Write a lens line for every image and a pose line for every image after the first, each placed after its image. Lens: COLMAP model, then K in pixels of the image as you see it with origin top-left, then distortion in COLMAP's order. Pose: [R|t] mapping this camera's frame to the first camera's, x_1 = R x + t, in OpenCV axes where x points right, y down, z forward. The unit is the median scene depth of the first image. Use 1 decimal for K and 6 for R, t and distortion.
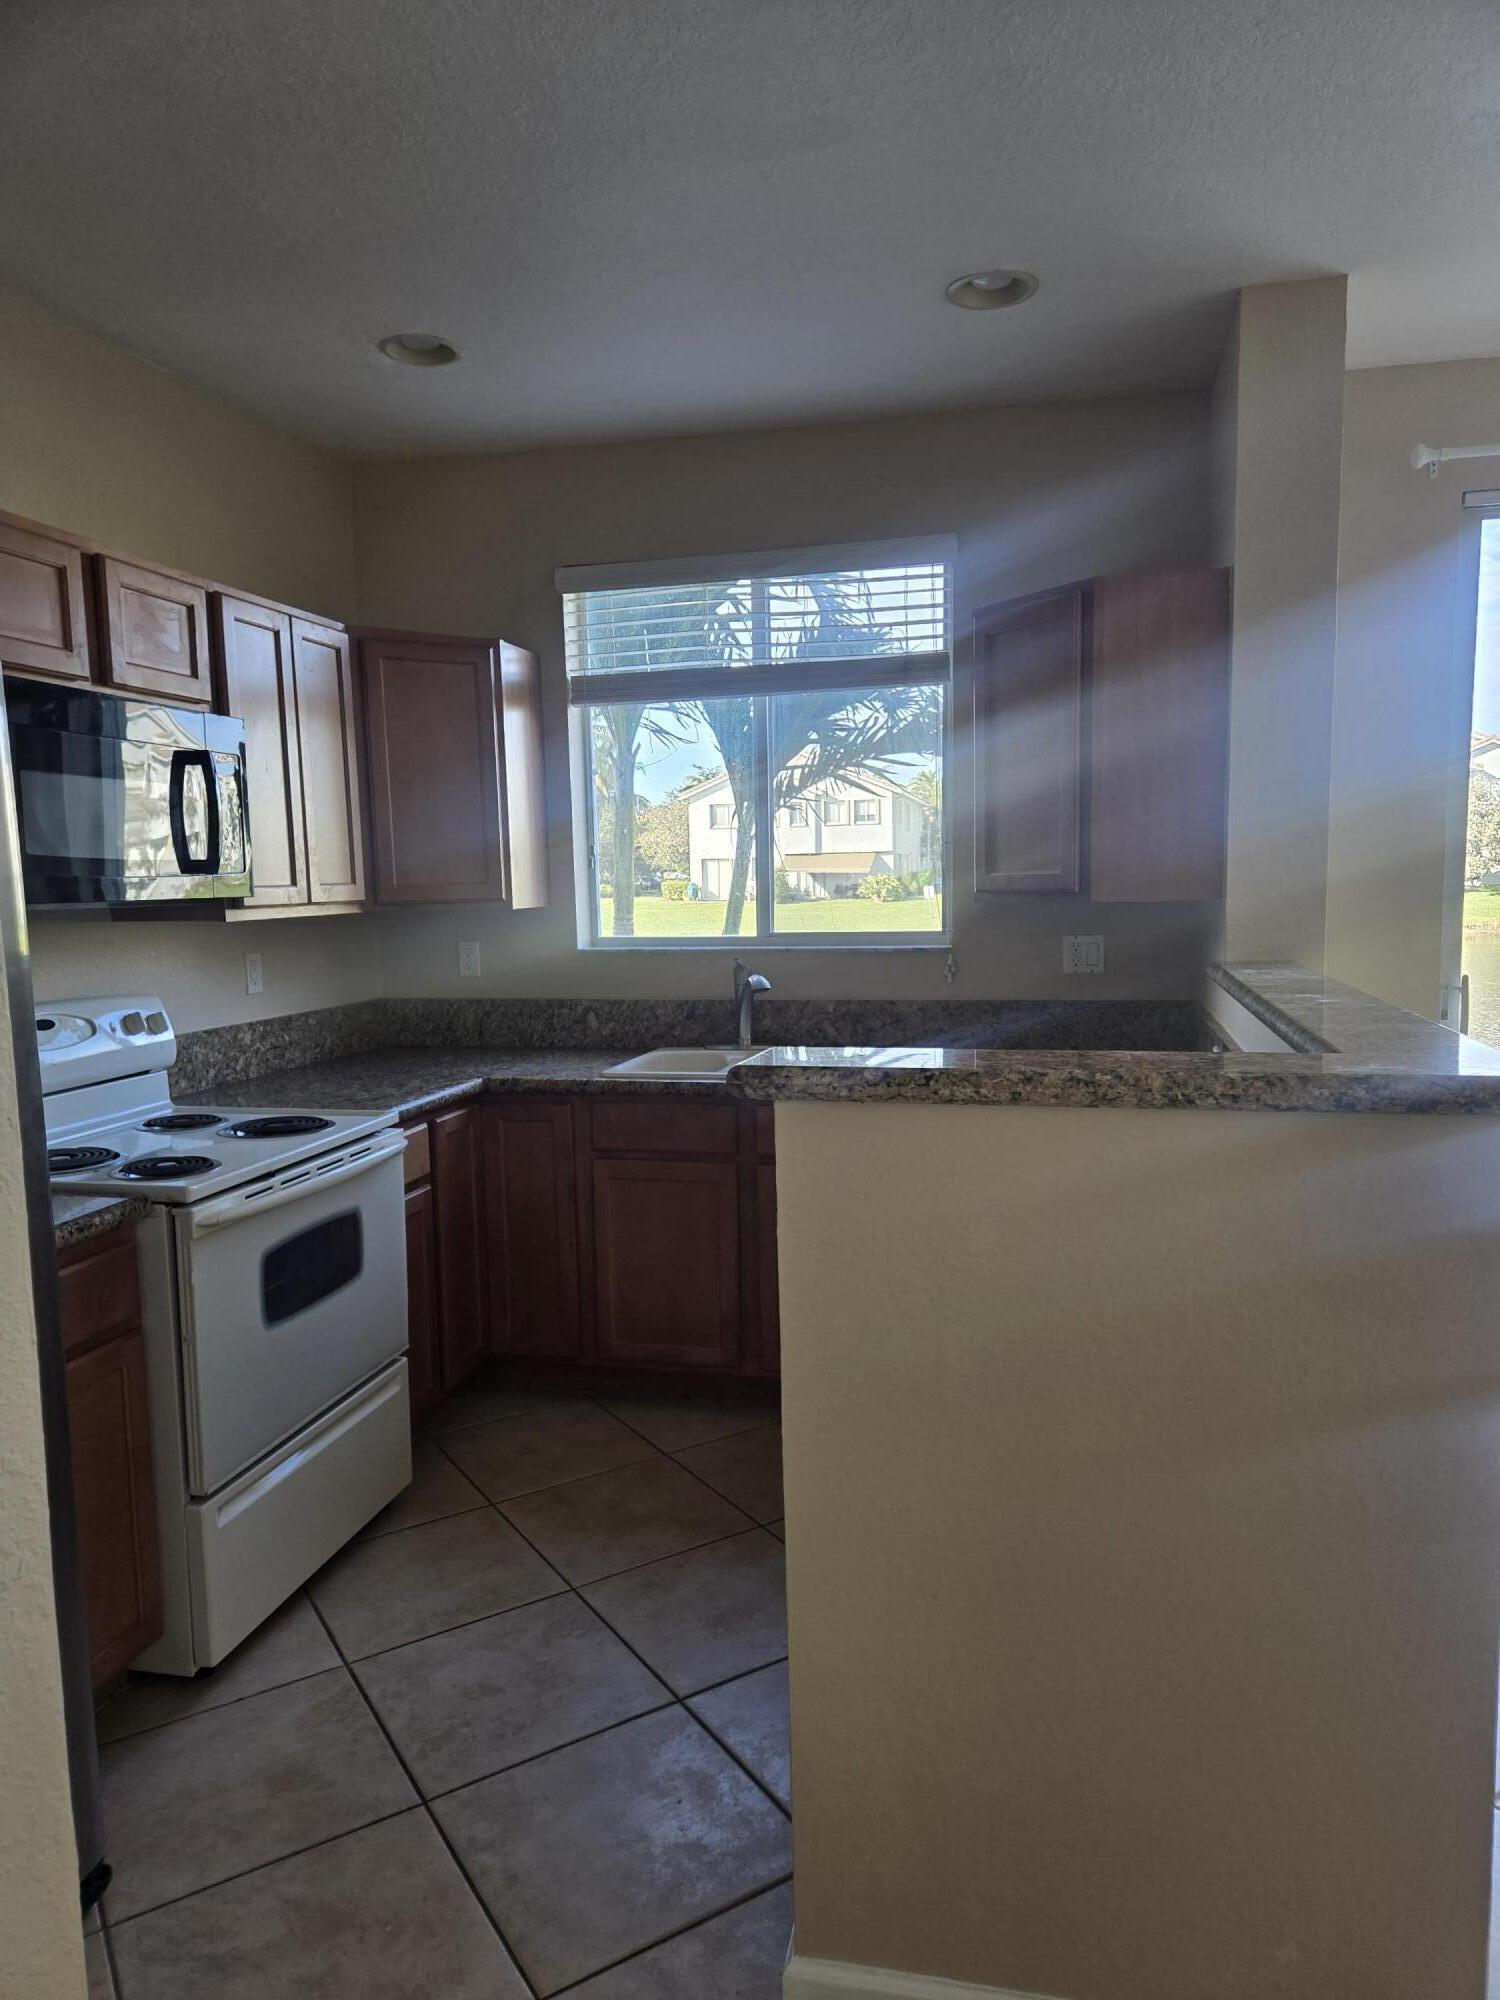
lens RADIAL K [[1313.6, 0, 711.6], [0, 1313.6, 1034.2], [0, 0, 1]] dist [0.061151, -0.058941]
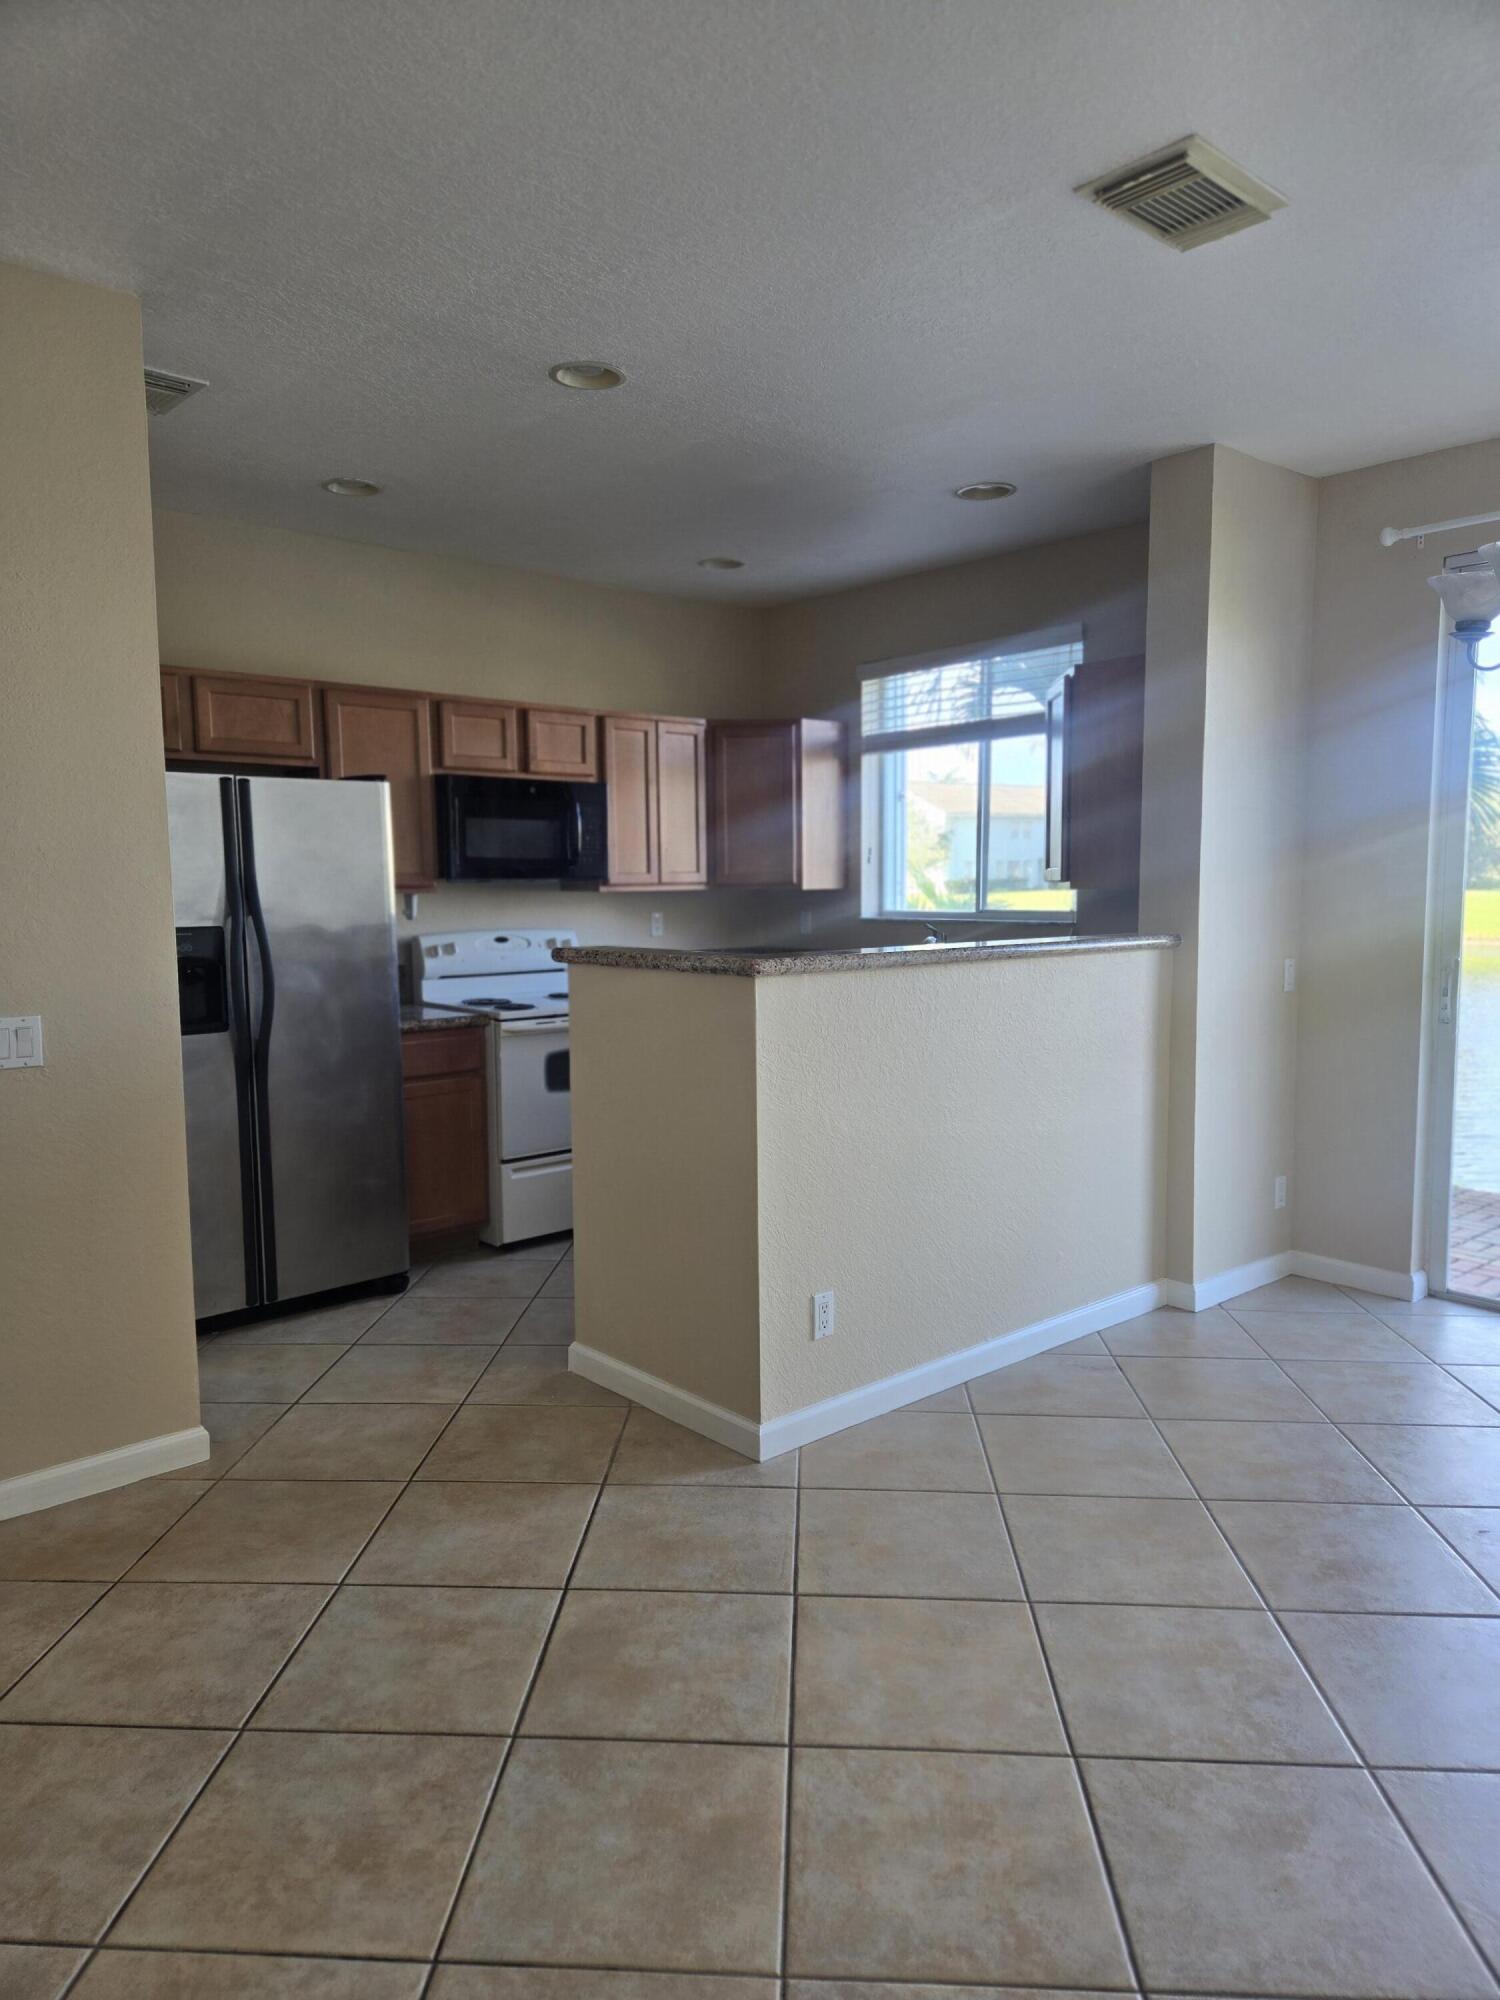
lens RADIAL K [[1325.3, 0, 740.8], [0, 1325.3, 1028.1], [0, 0, 1]] dist [0.068443, -0.060500]
pose [[0.810152, 0.079145, -0.580852, 0.809090], [-0.078634, 0.996562, 0.026113, 0.037298], [0.580922, 0.024519, 0.813590, -0.360825]]
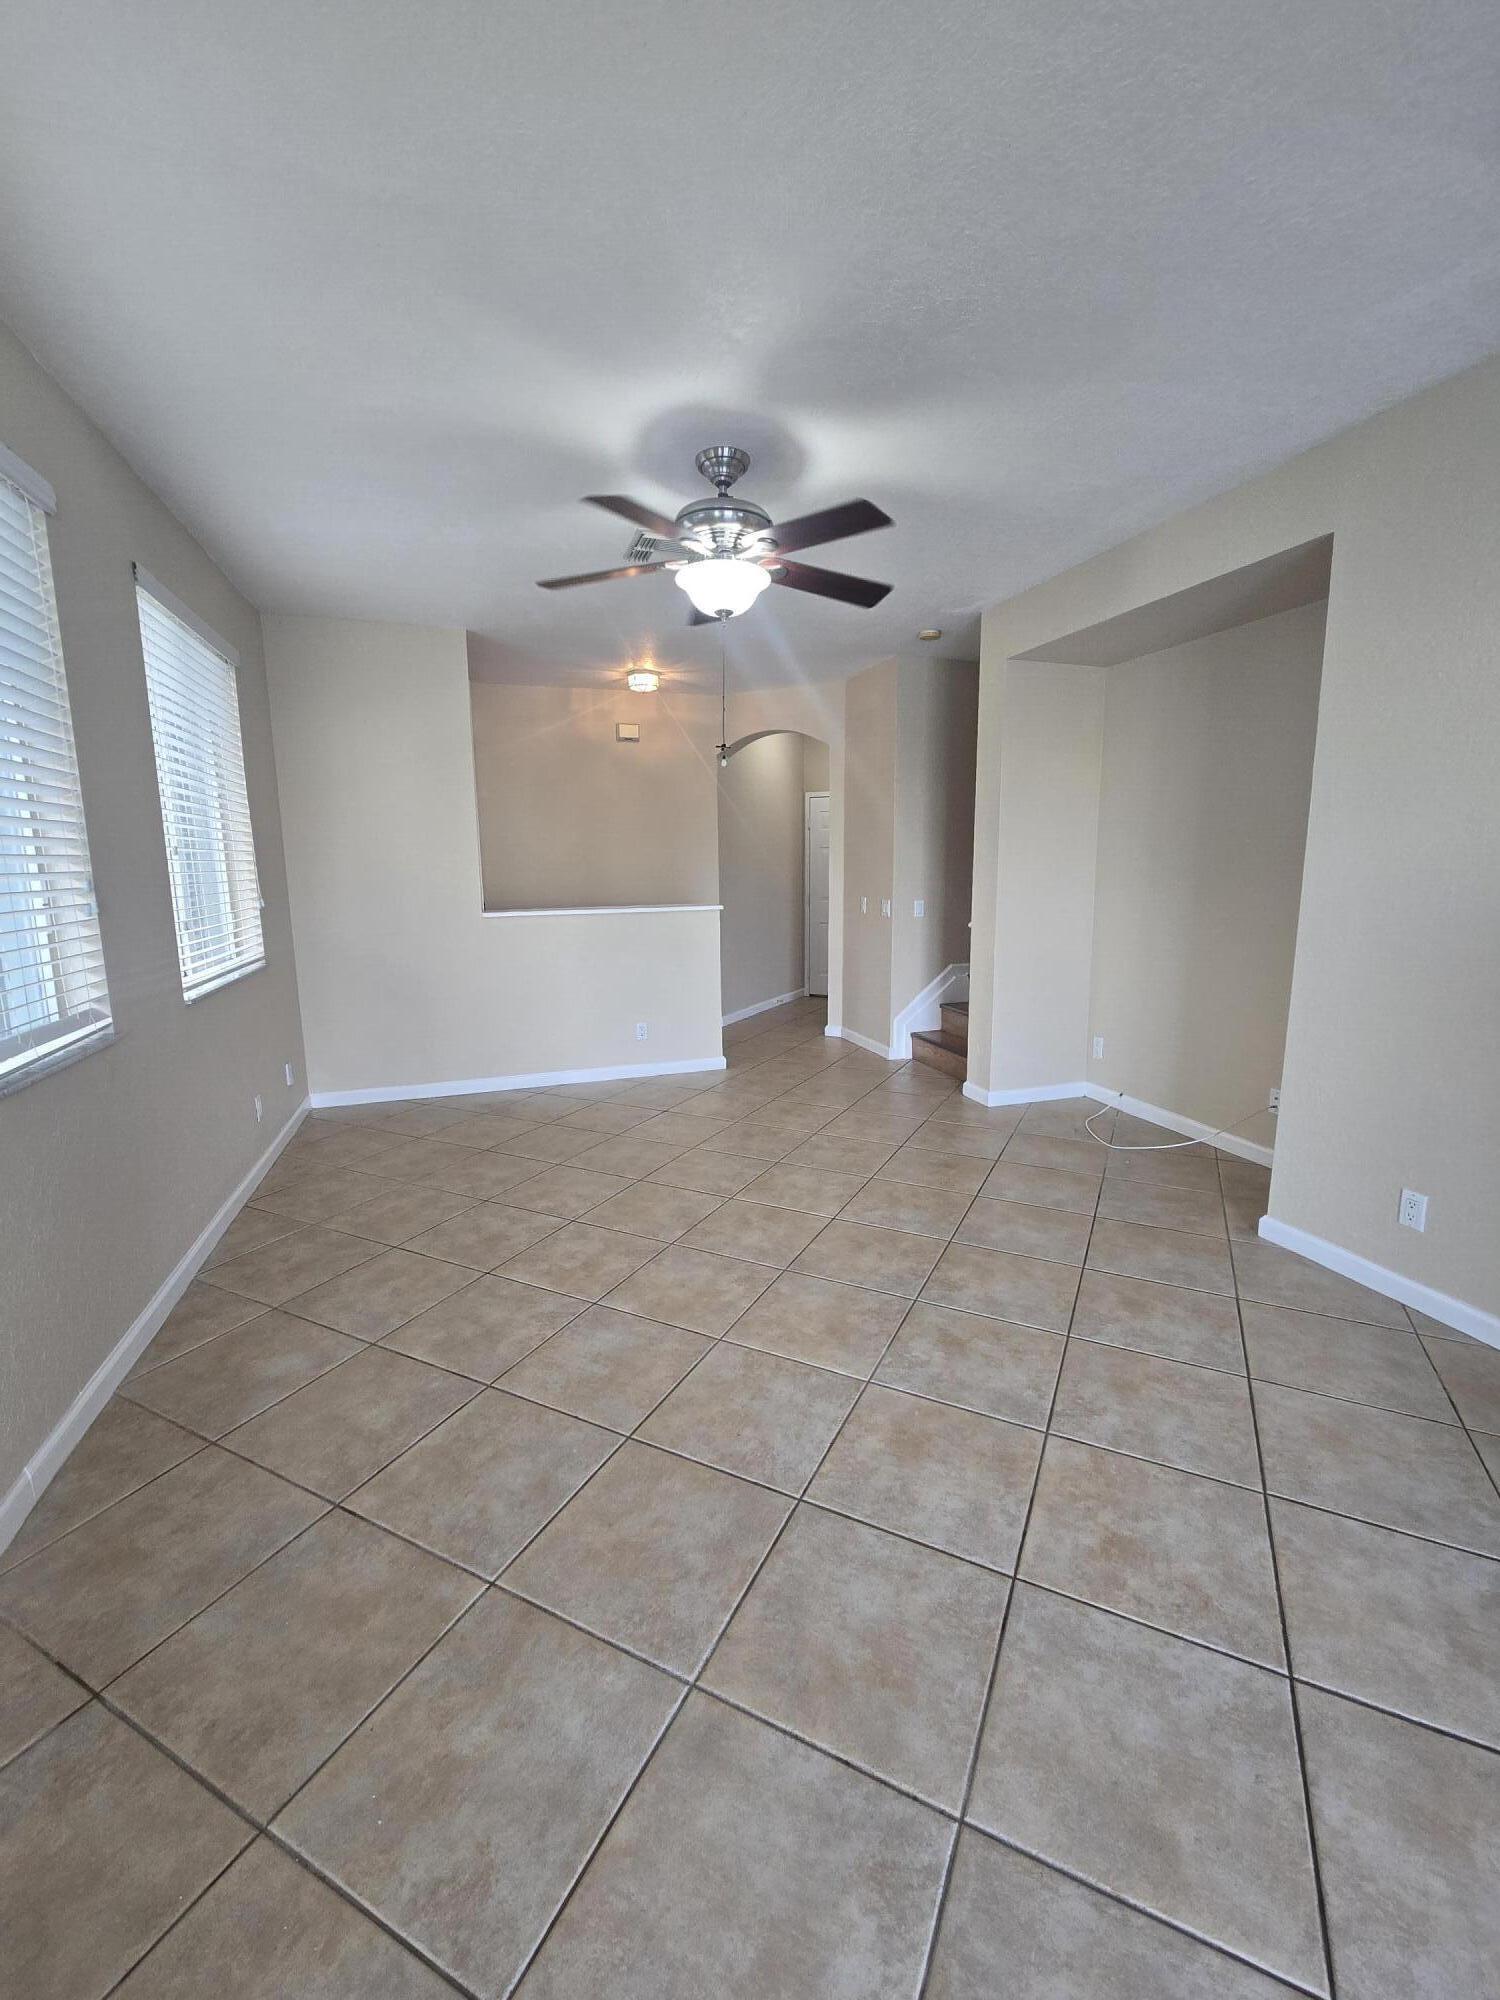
lens RADIAL K [[834.1, 0, 750.0], [0, 834.1, 1000.0], [0, 0, 1]] dist [0.002015, 0.000528]
pose [[-0.865333, 0.112246, -0.488467, 0.765307], [-0.029846, 0.961329, 0.273779, -0.024195], [0.500309, 0.251489, -0.828520, 0.244741]]
